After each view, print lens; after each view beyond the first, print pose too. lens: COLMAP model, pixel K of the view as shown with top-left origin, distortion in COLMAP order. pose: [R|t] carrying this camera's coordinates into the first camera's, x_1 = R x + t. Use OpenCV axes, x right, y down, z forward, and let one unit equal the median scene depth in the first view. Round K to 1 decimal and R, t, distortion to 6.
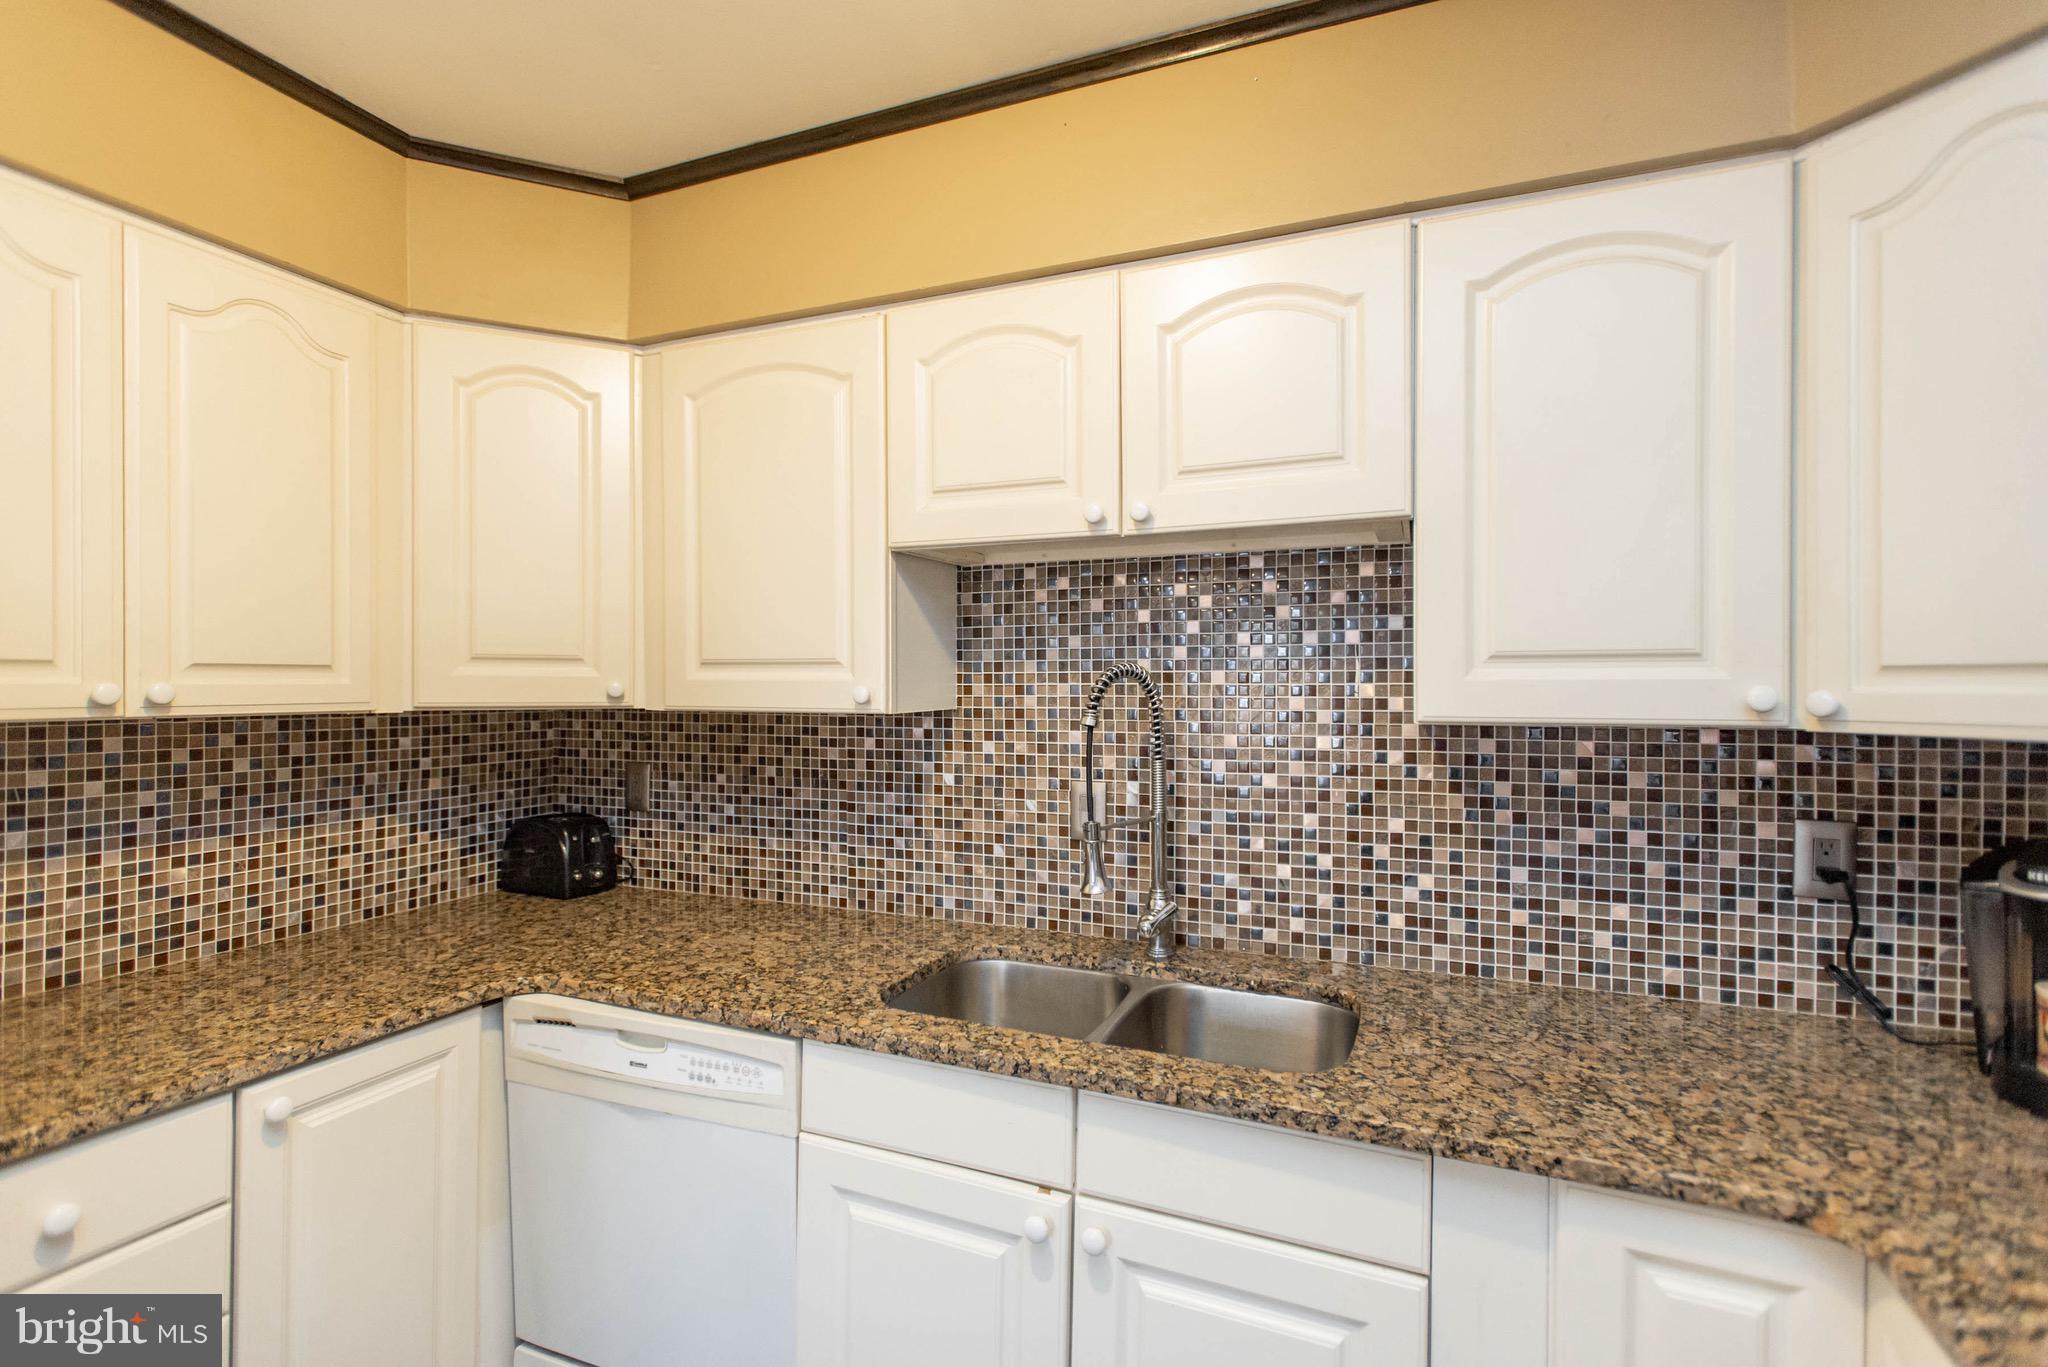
lens RADIAL K [[951.9, 0, 1020.0], [0, 951.9, 692.3], [0, 0, 1]] dist [0.036232, -0.015193]
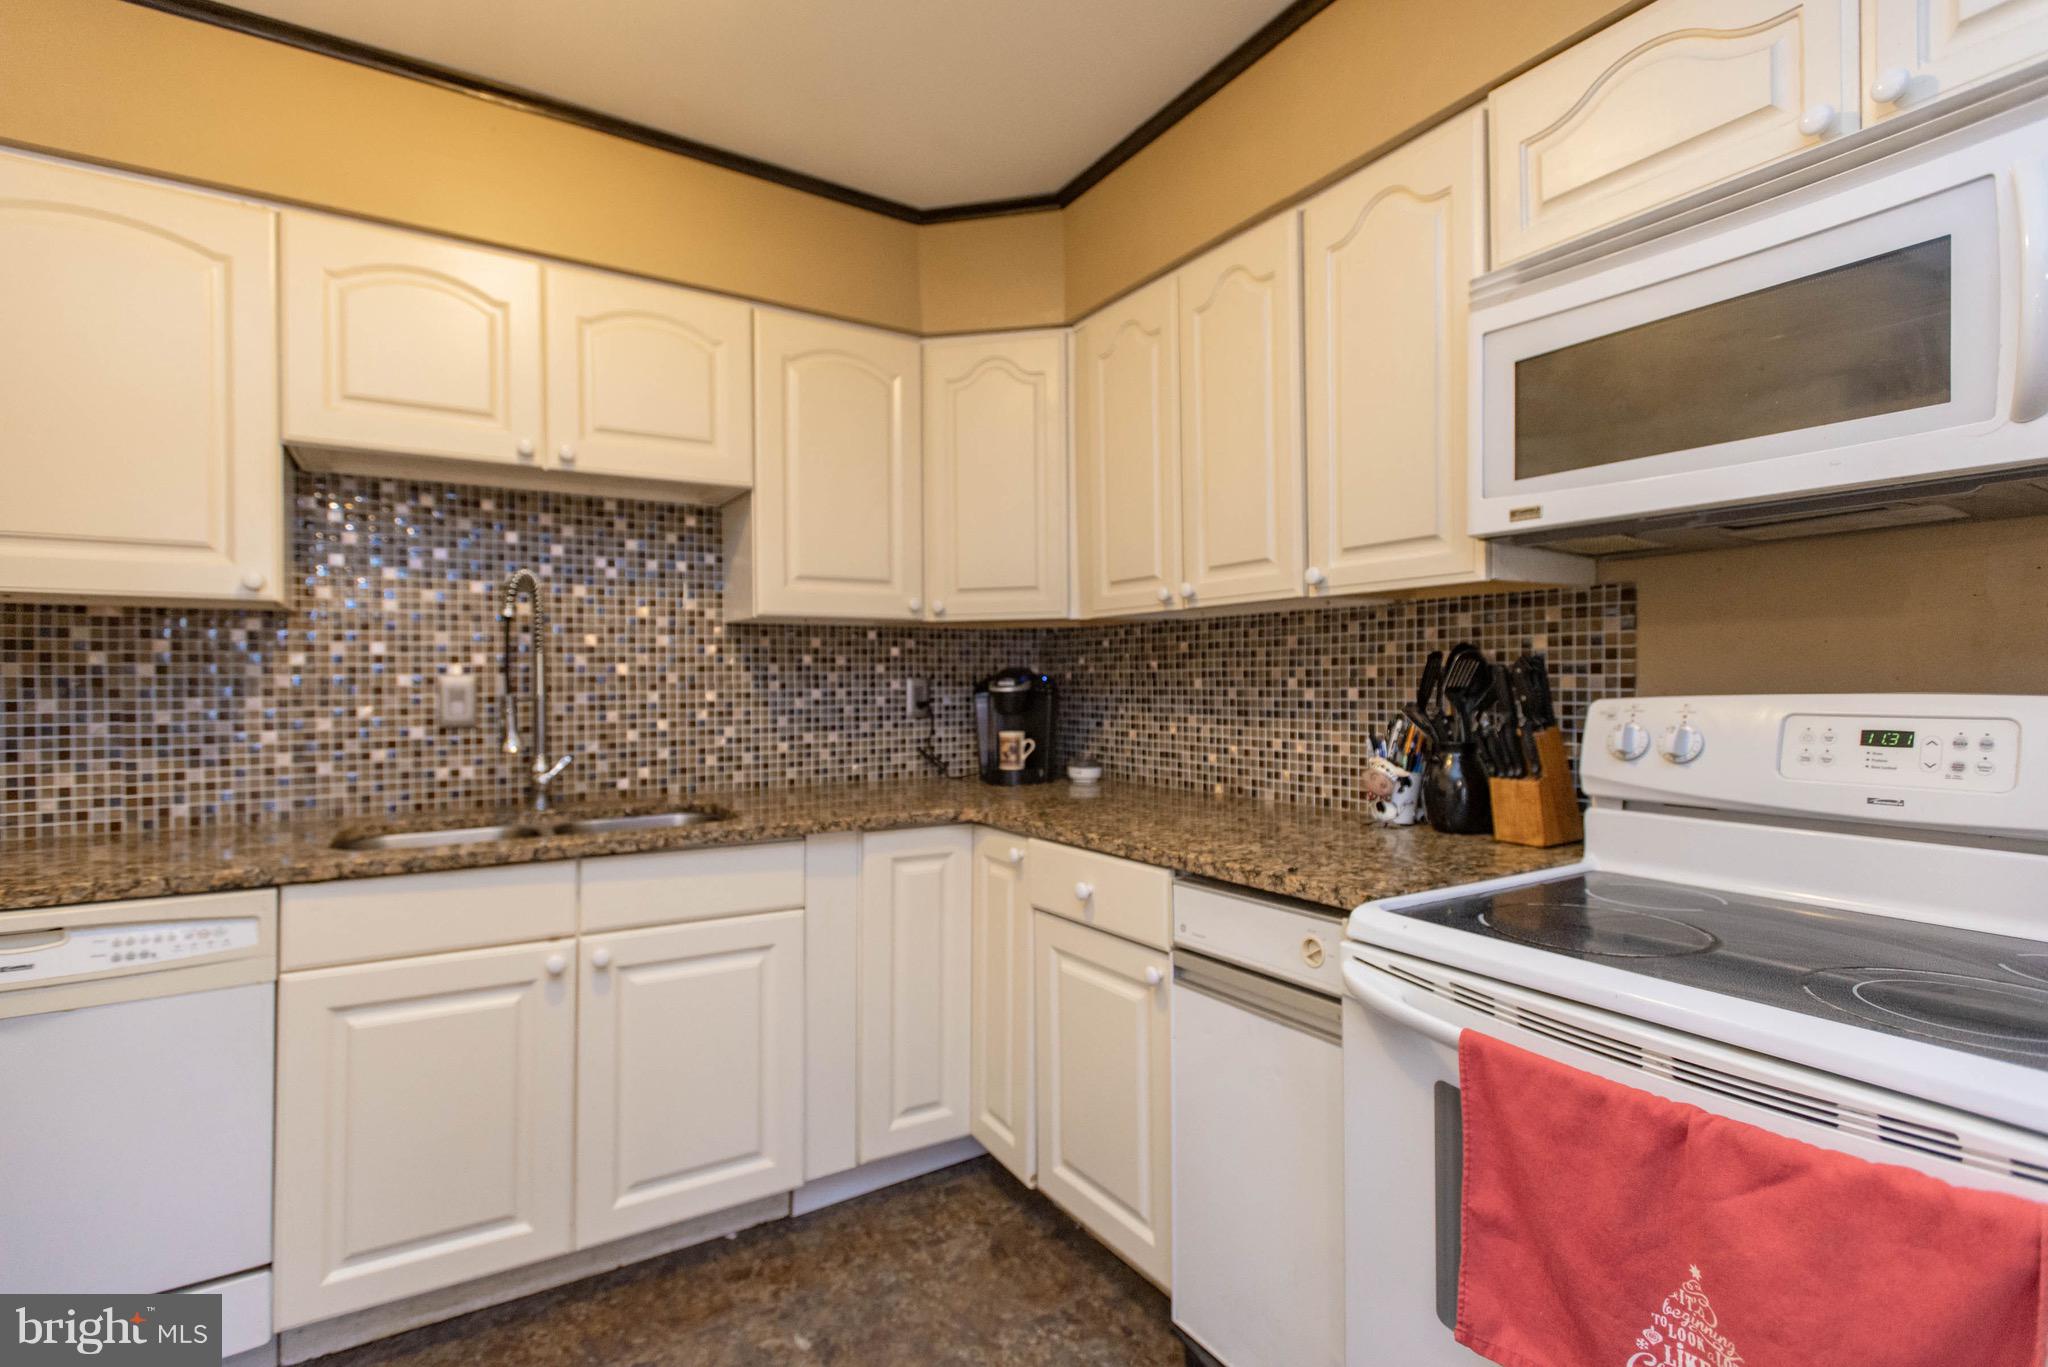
lens RADIAL K [[962.9, 0, 1027.0], [0, 962.9, 671.7], [0, 0, 1]] dist [0.011612, -0.004518]
pose [[0.582118, -0.000045, 0.813104, -0.500634], [0.013231, 0.999868, -0.009416, 0.113794], [-0.812997, 0.016239, 0.582042, -0.250259]]
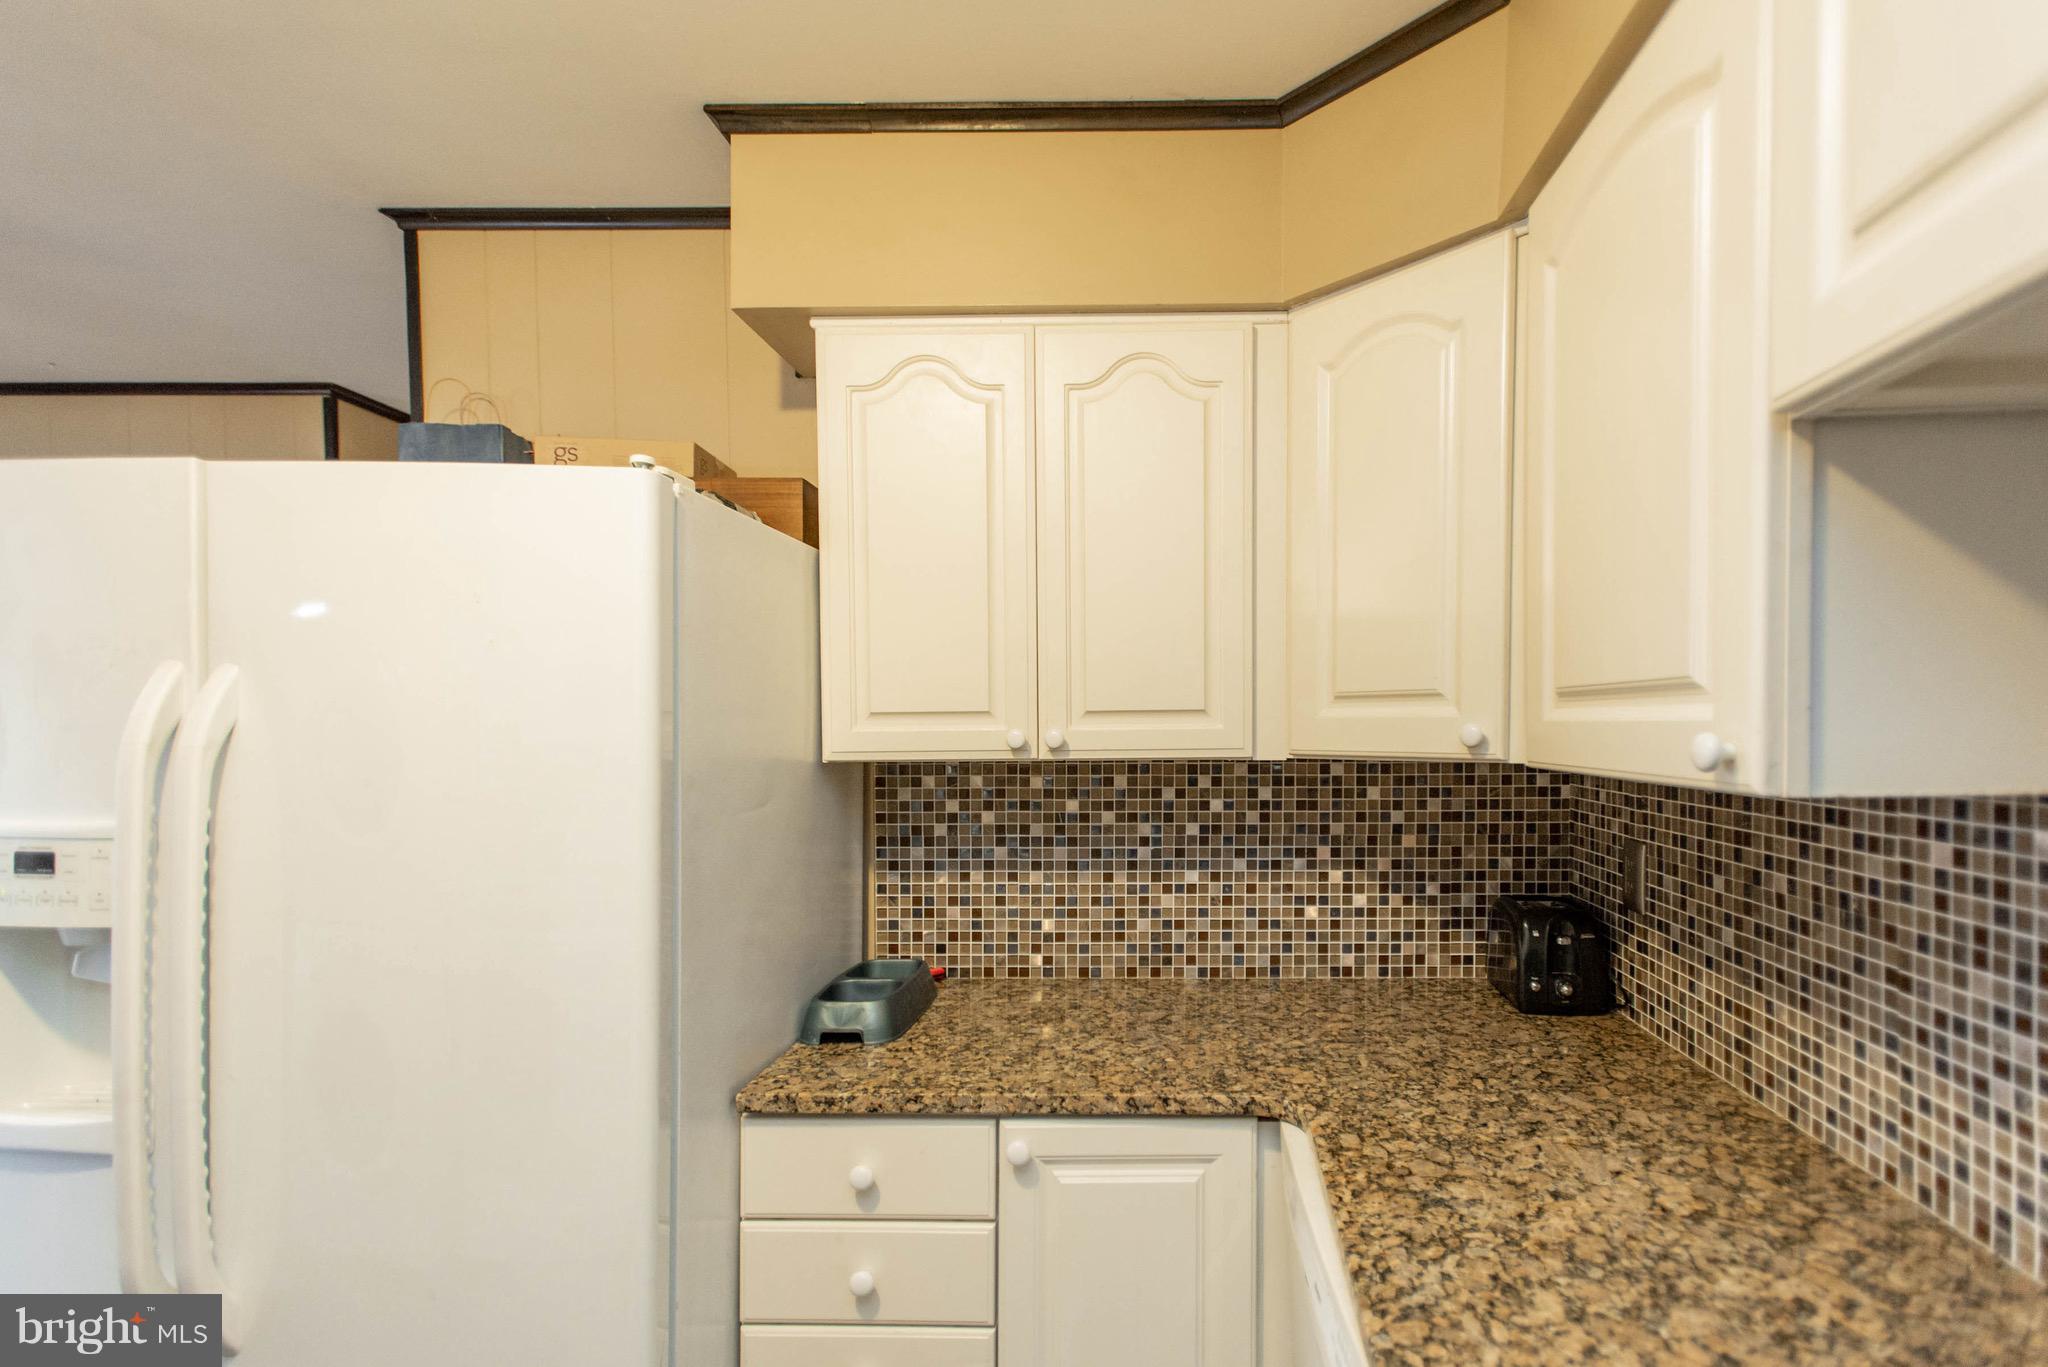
lens RADIAL K [[994.8, 0, 1155.0], [0, 994.8, 749.8], [0, 0, 1]] dist [0.038575, -0.013581]
pose [[0.368615, 0.019650, -0.929375, 0.181189], [-0.000689, 0.999782, 0.020865, -0.008202], [0.929582, -0.007051, 0.368548, 0.544662]]
